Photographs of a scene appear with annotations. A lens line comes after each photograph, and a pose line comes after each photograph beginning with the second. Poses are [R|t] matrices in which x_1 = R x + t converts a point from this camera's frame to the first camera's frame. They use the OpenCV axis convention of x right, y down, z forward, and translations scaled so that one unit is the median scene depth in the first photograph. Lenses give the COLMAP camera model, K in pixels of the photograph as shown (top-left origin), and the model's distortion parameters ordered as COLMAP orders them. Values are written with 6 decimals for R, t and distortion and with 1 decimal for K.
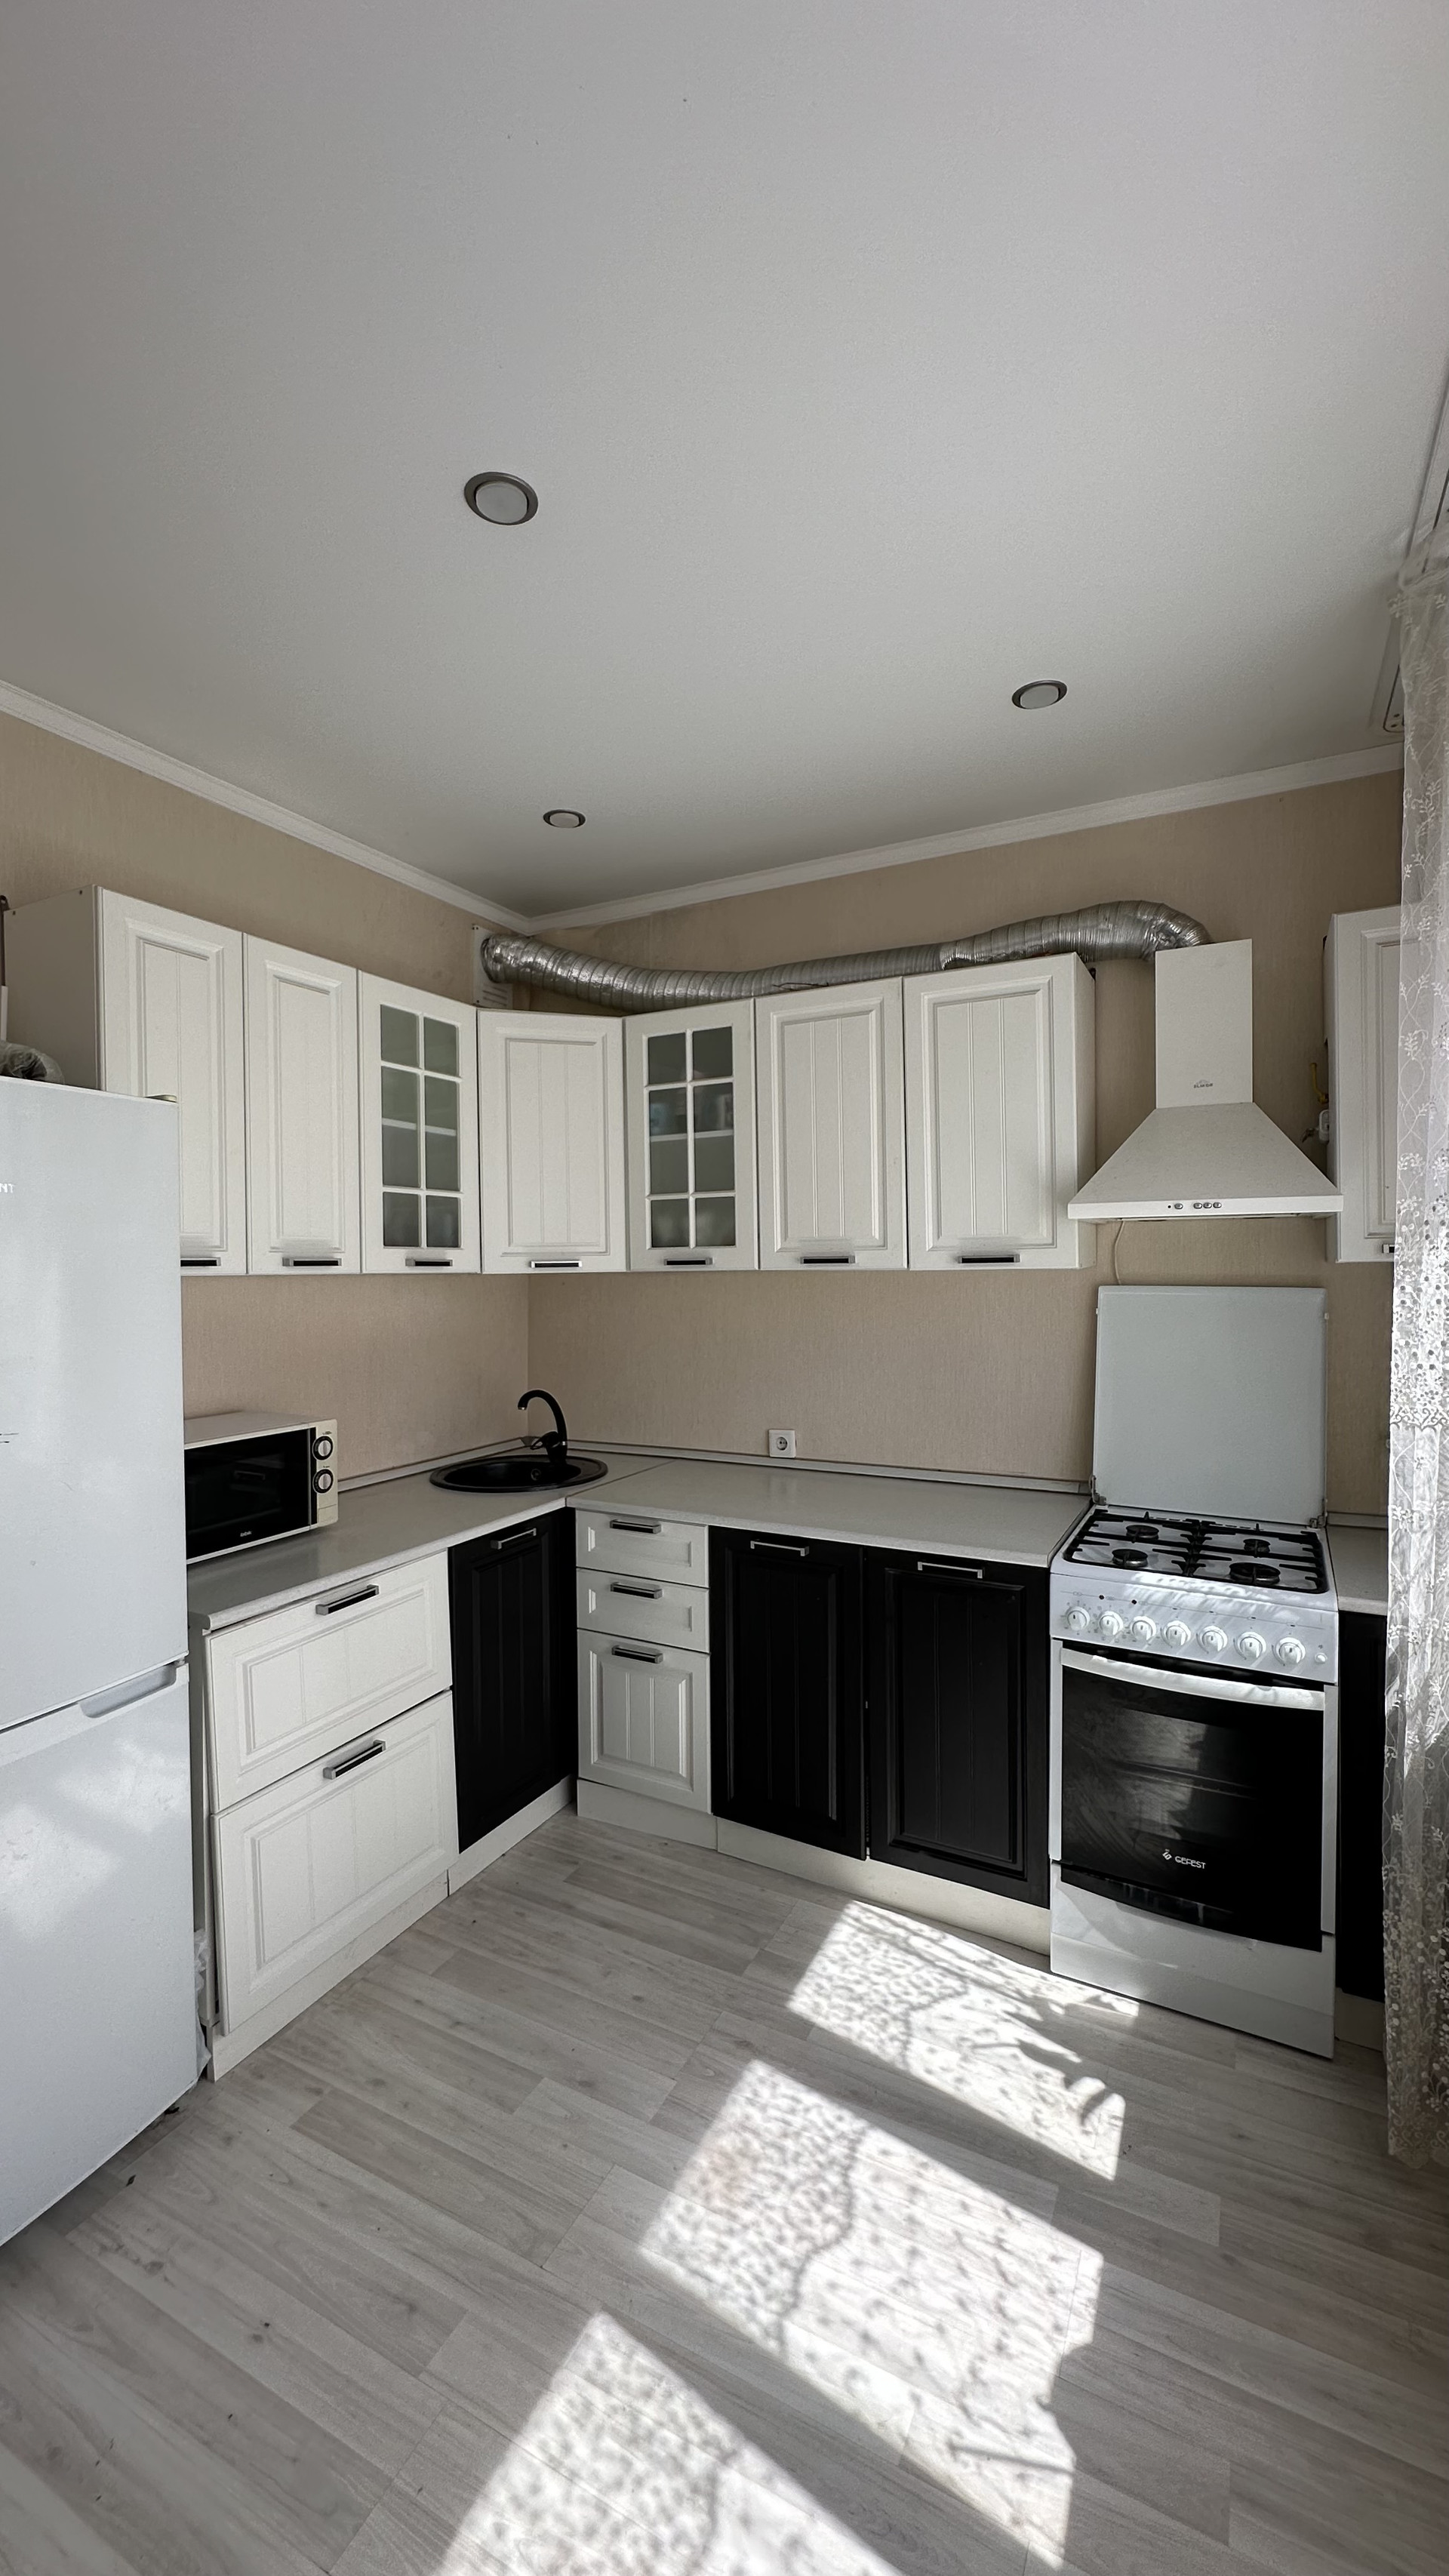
lens RADIAL K [[1027.1, 0, 726.9], [0, 1027.1, 1283.5], [0, 0, 1]] dist [-0.004084, 0.001053]
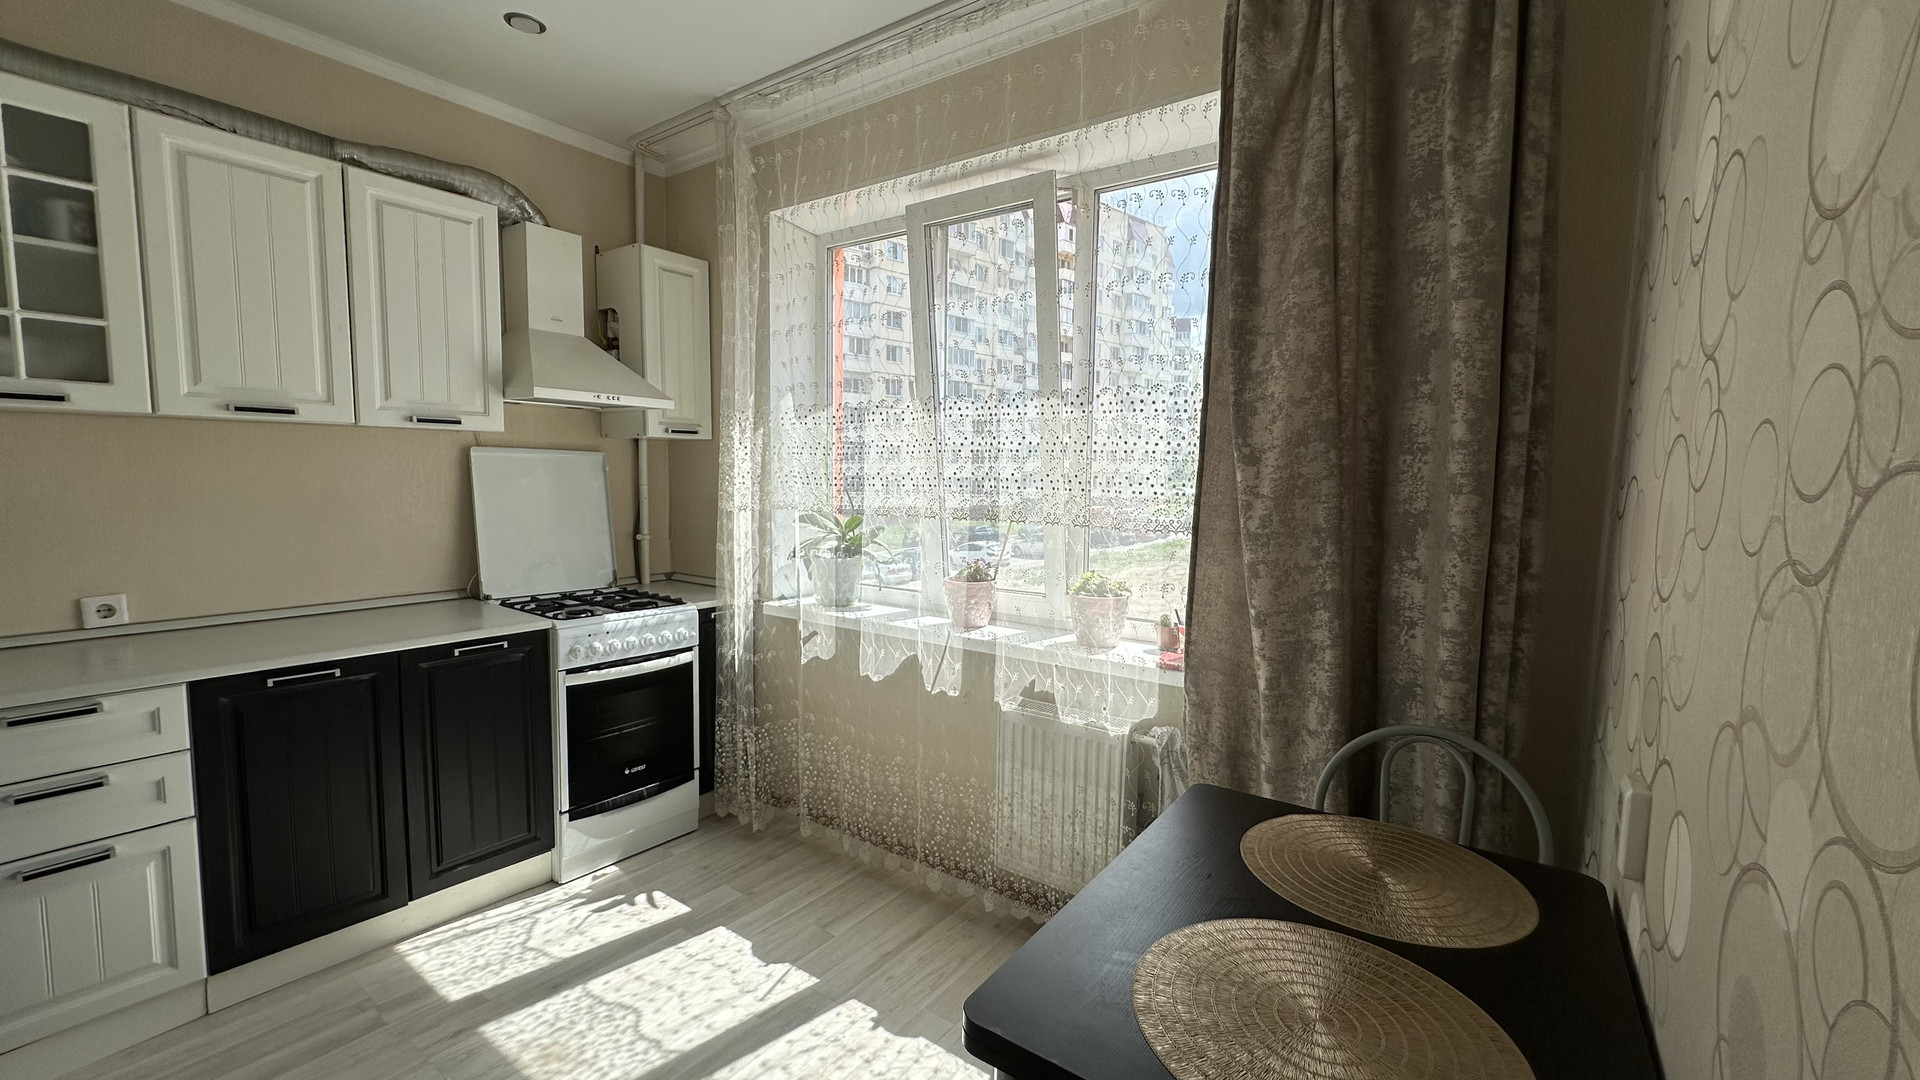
lens RADIAL K [[765.5, 0, 958.7], [0, 765.5, 538.6], [0, 0, 1]] dist [-0.004084, 0.001053]
pose [[0.153225, -0.073146, 0.985481, -0.630828], [-0.001449, 0.997239, 0.074244, 0.054509], [-0.988190, -0.012804, 0.152696, 0.209758]]
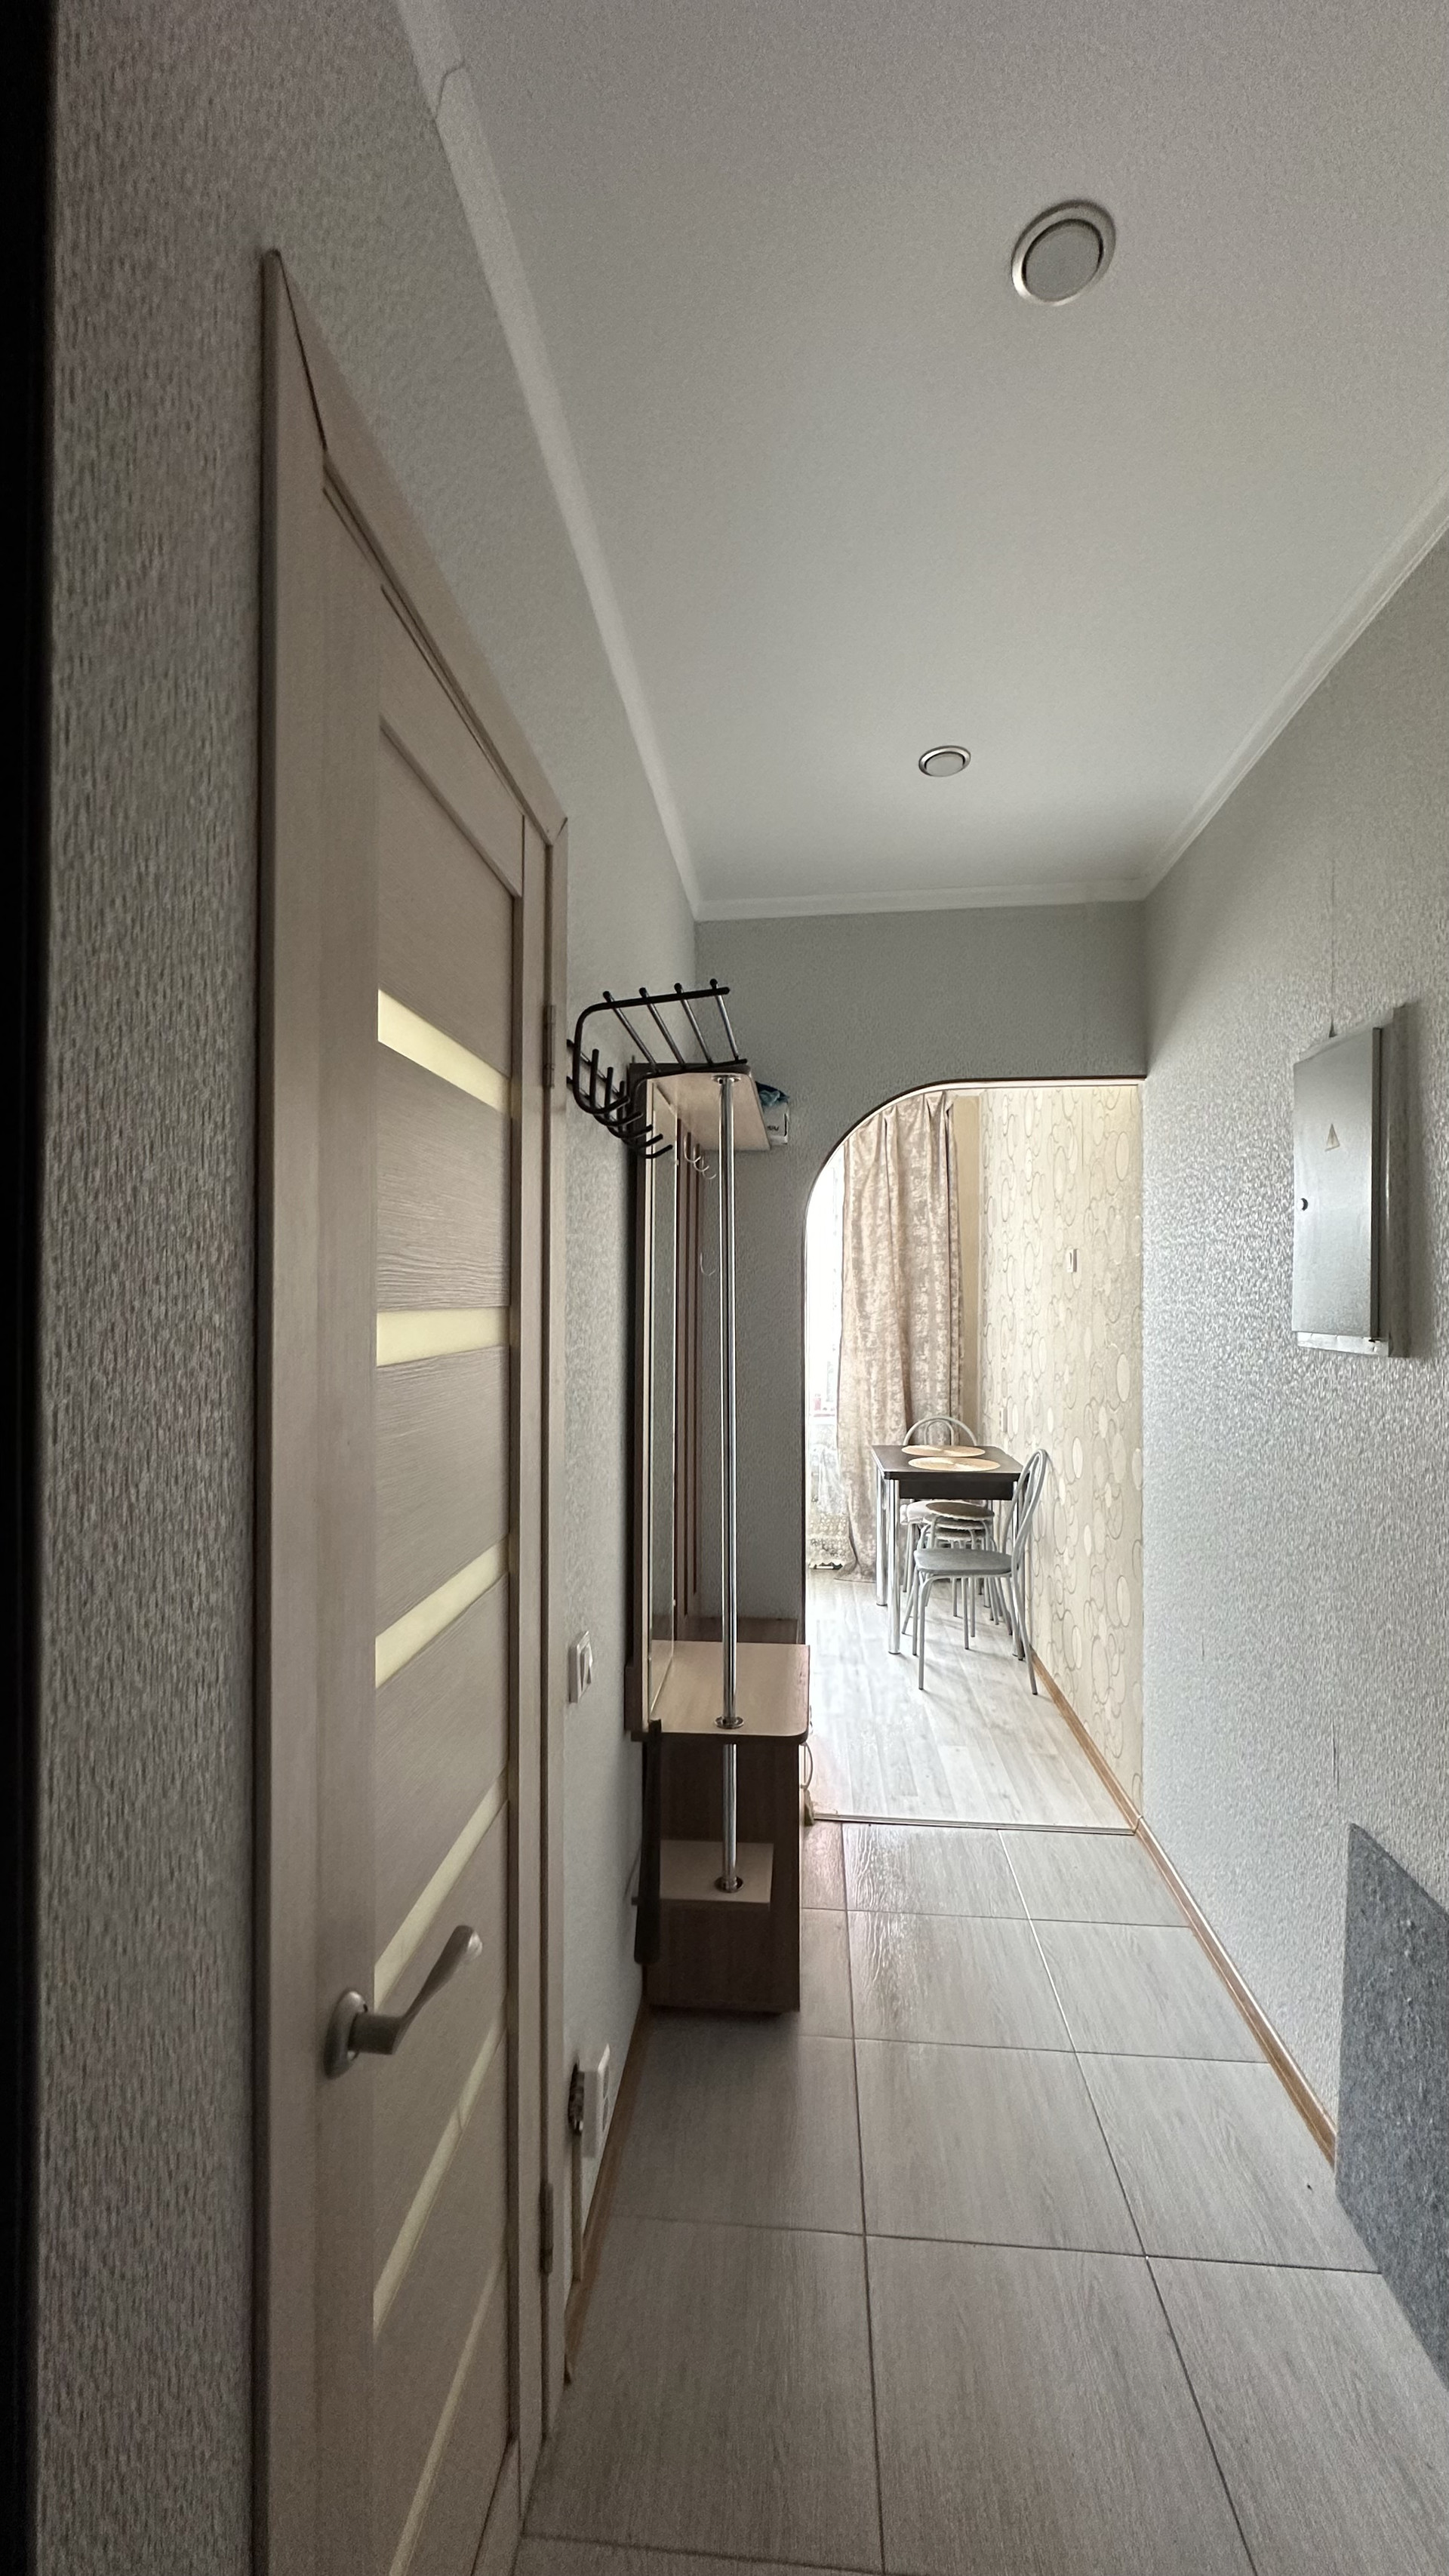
lens RADIAL K [[1027.1, 0, 720.4], [0, 1027.1, 1277.1], [0, 0, 1]] dist [-0.004084, 0.001053]
pose [[-0.388697, 0.028152, 0.920935, -1.968012], [0.012360, 0.999602, -0.025340, -0.005363], [-0.921283, 0.001533, -0.388891, 1.322186]]
